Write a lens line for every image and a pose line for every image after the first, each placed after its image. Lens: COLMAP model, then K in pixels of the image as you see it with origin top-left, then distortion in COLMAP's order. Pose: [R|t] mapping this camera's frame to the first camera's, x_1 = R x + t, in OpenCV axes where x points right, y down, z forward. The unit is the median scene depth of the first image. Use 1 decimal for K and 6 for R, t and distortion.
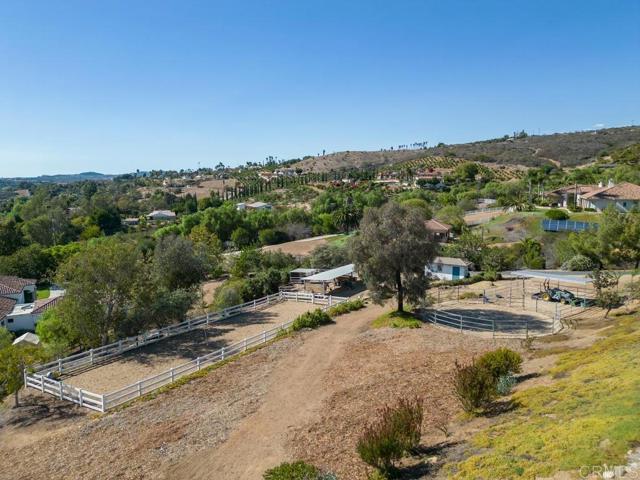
lens RADIAL K [[455.4, 0, 320.0], [0, 455.4, 240.0], [0, 0, 1]] dist [0.084249, -0.109316]
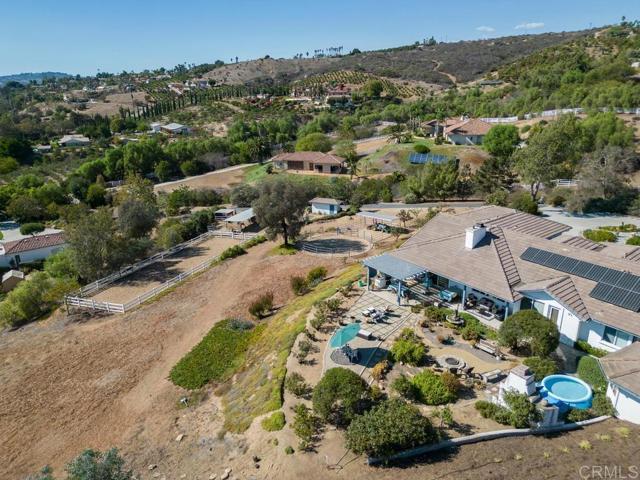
lens RADIAL K [[455.4, 0, 320.0], [0, 455.4, 240.0], [0, 0, 1]] dist [0.084249, -0.109316]
pose [[0.985184, -0.063893, 0.159153, 0.008368], [0.030809, 0.978849, 0.202252, -0.046130], [-0.168710, -0.194352, 0.966315, -0.150395]]
